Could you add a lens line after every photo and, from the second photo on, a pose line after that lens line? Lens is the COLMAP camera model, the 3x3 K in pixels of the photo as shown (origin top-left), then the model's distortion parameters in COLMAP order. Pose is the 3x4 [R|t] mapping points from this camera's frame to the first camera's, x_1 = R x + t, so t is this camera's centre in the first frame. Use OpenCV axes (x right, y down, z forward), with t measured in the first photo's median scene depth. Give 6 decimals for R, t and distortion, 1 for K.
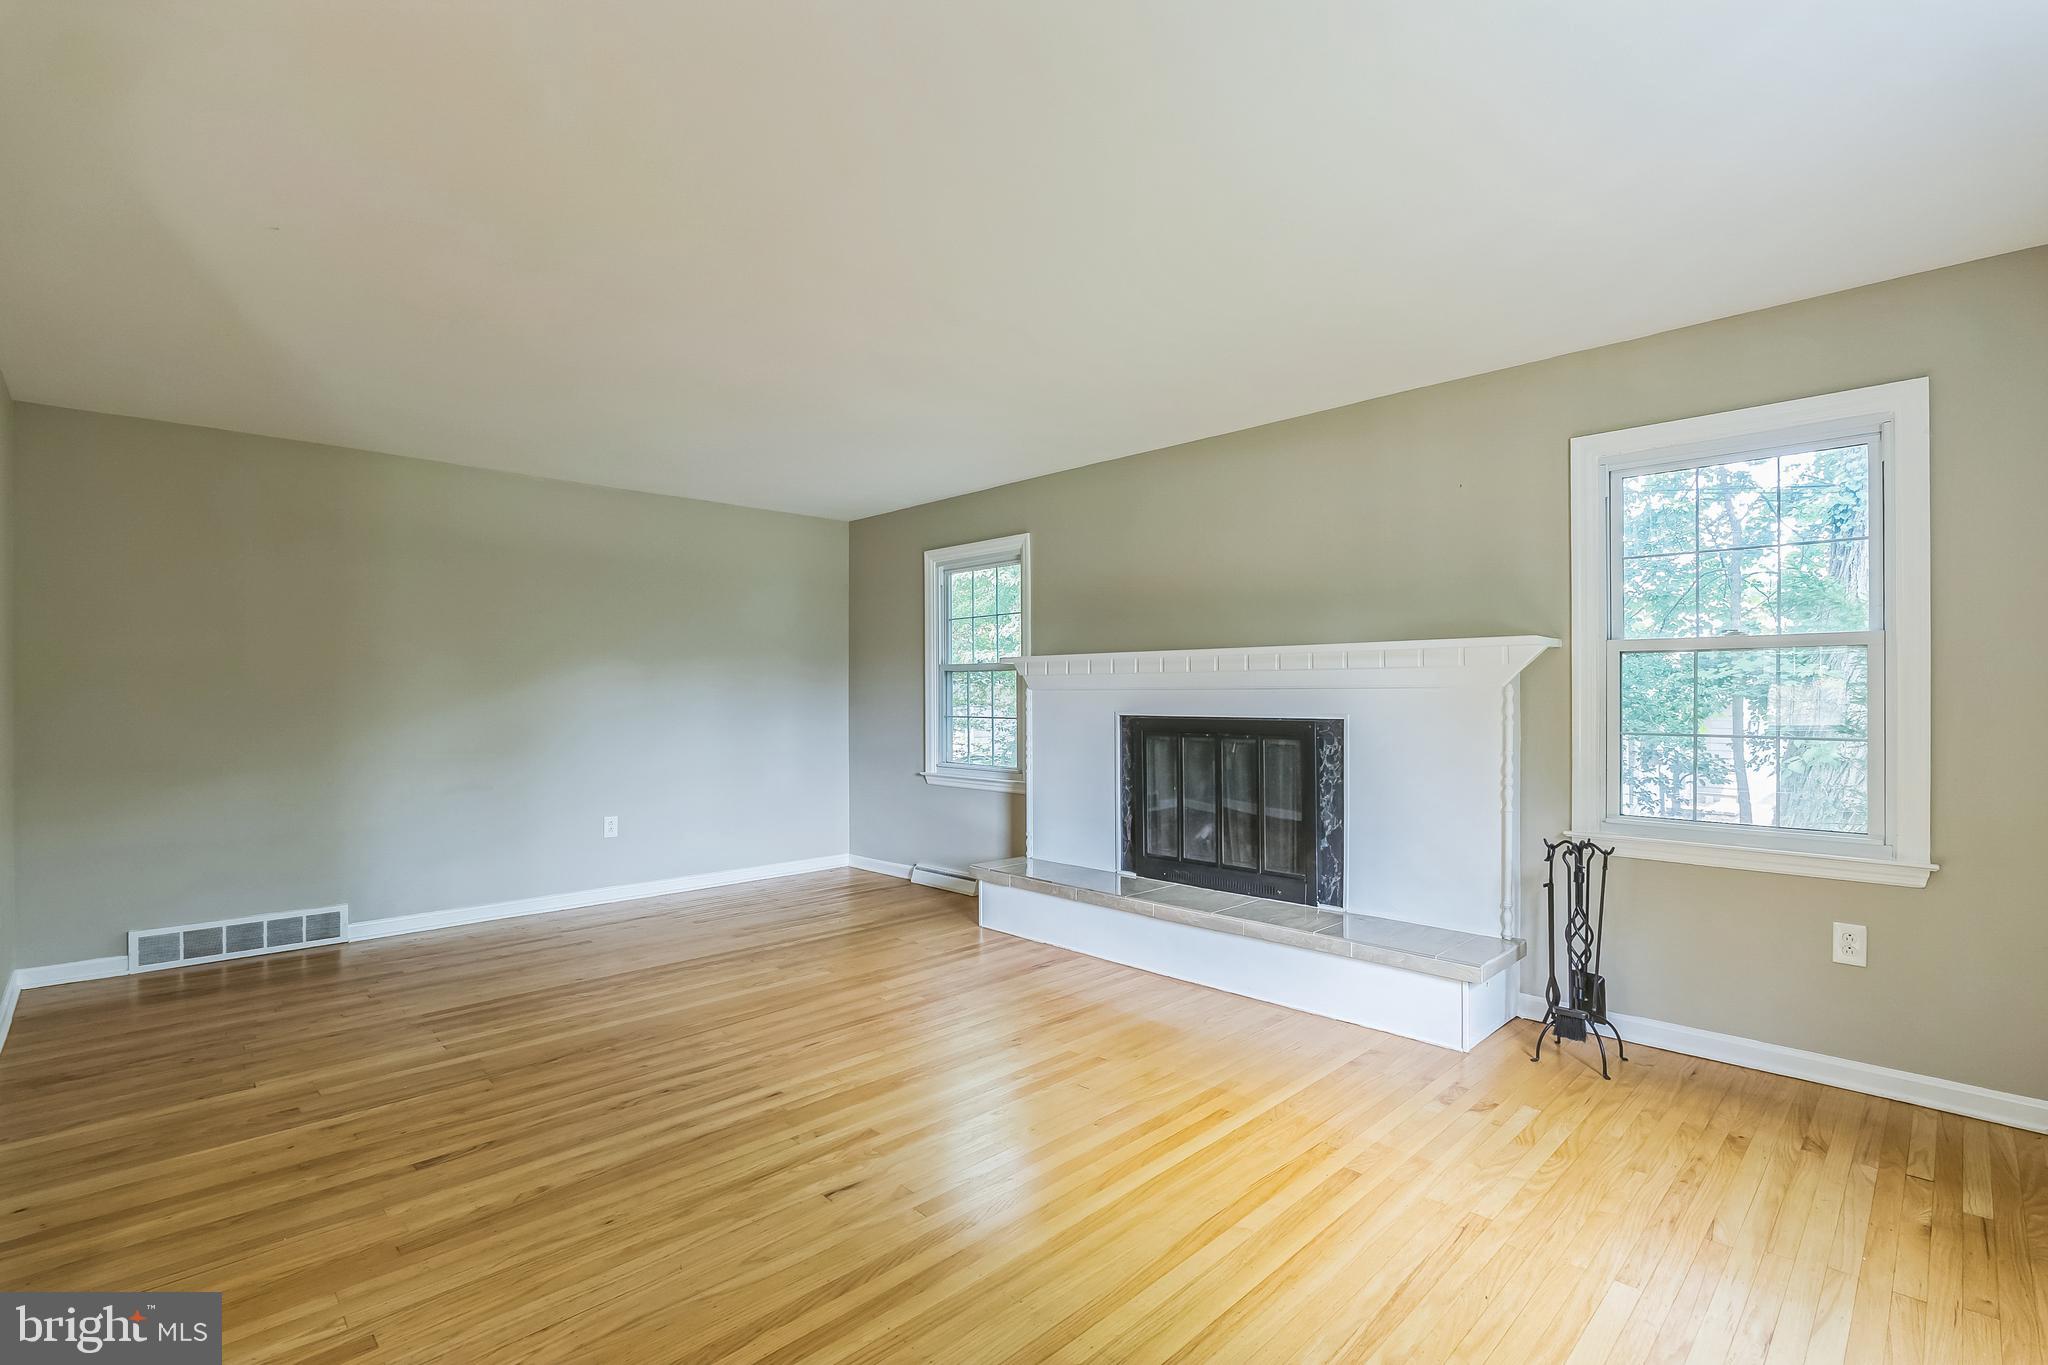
lens RADIAL K [[924.0, 0, 1025.6], [0, 924.0, 693.0], [0, 0, 1]] dist [-0.014979, 0.000786]
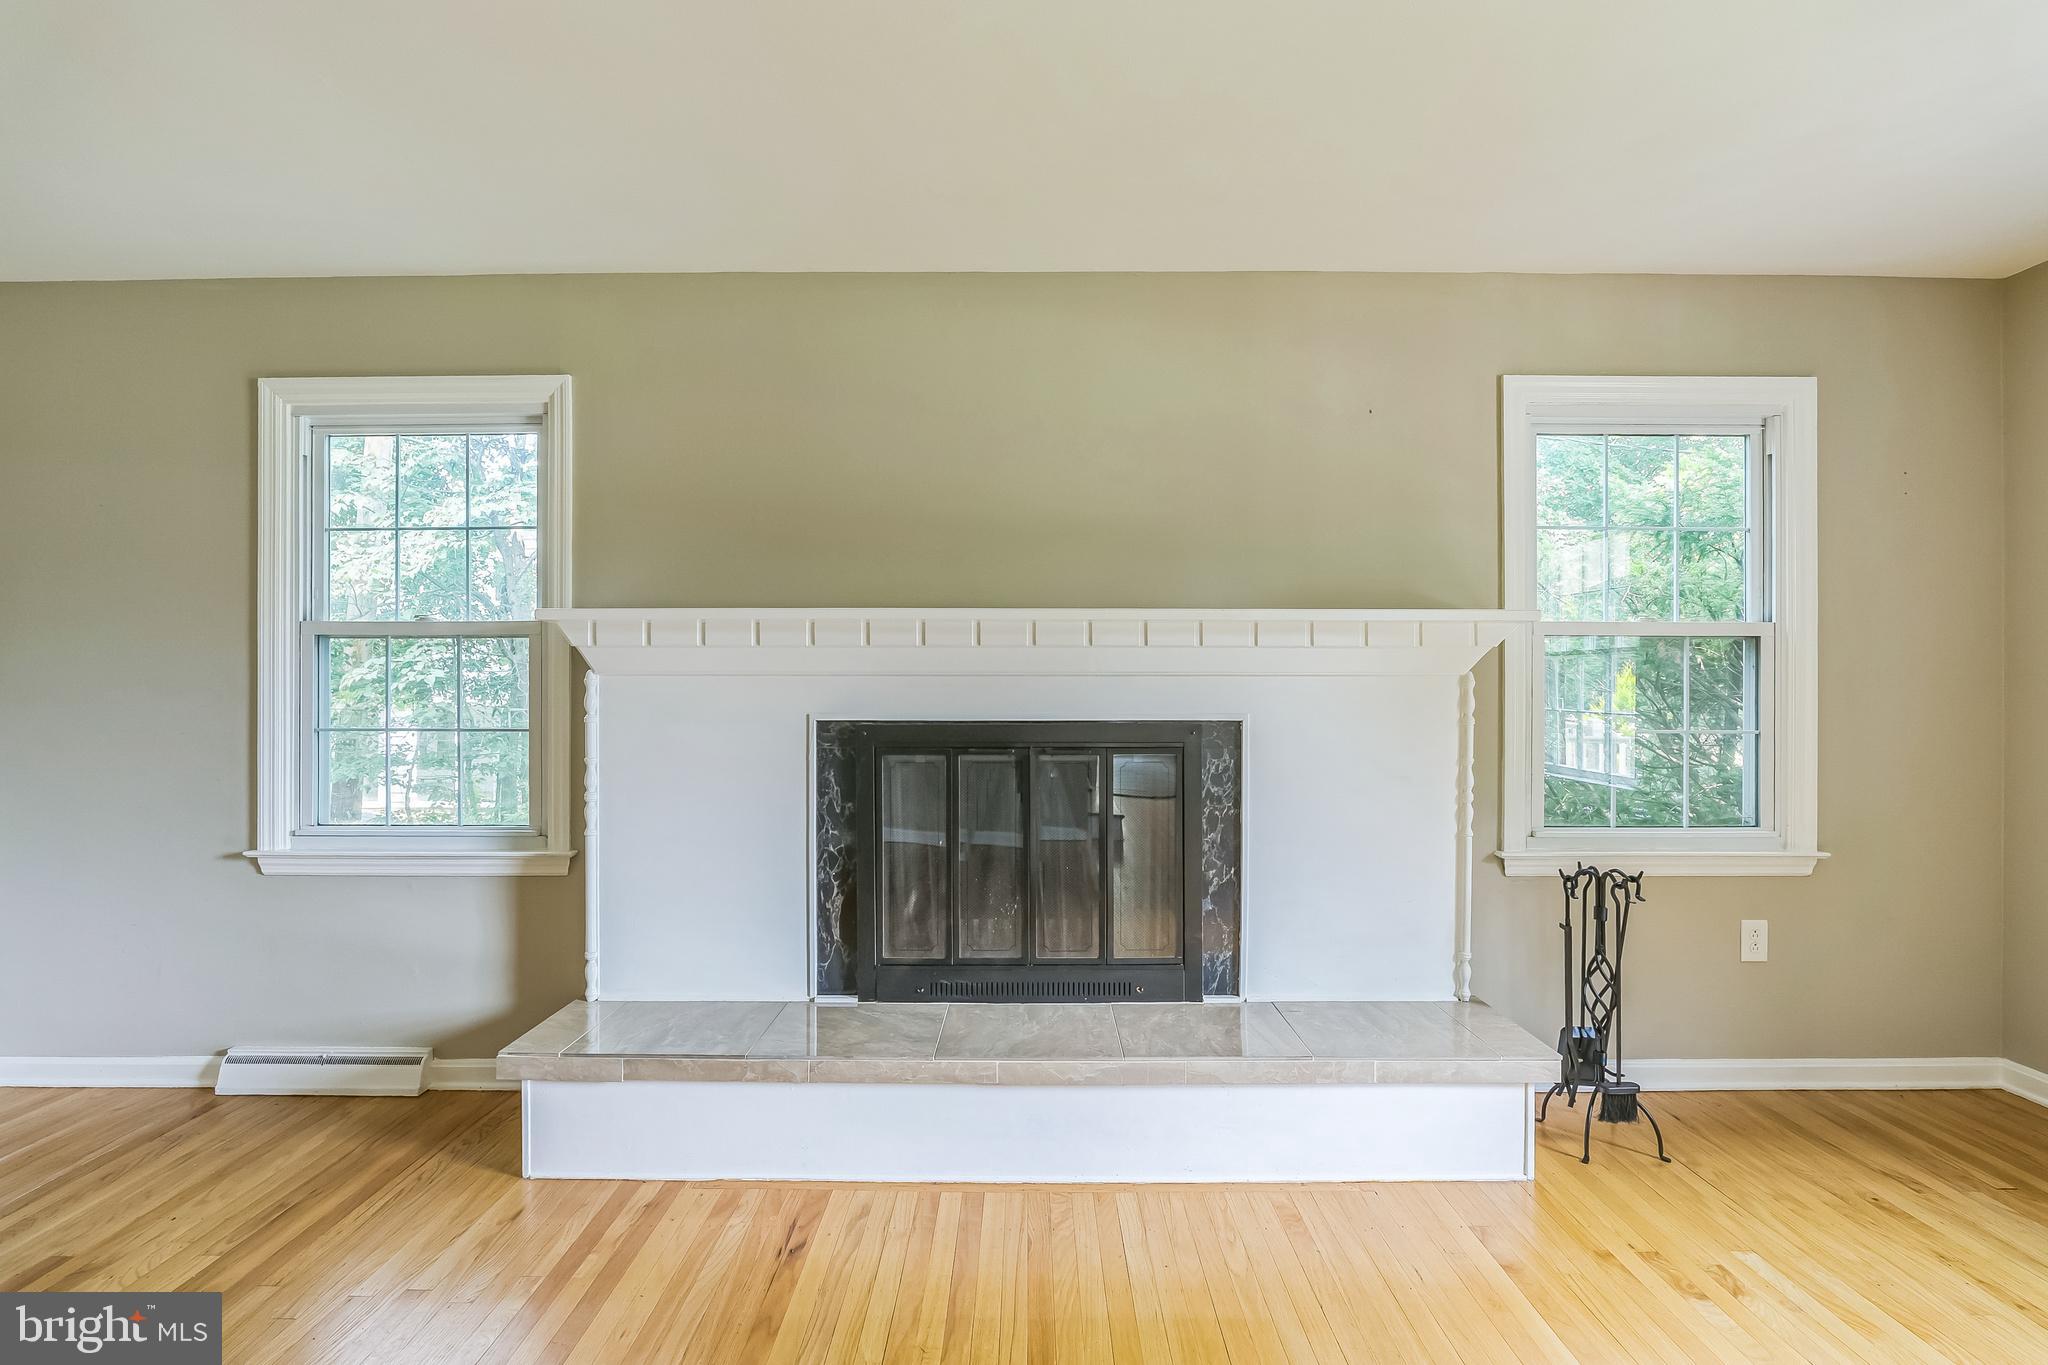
lens RADIAL K [[924.0, 0, 1017.5], [0, 924.0, 687.4], [0, 0, 1]] dist [-0.014979, 0.000786]
pose [[0.707371, 0.006648, 0.706811, -0.233453], [-0.003102, 0.999975, -0.006300, 0.007578], [-0.706836, 0.002264, 0.707374, 0.571579]]
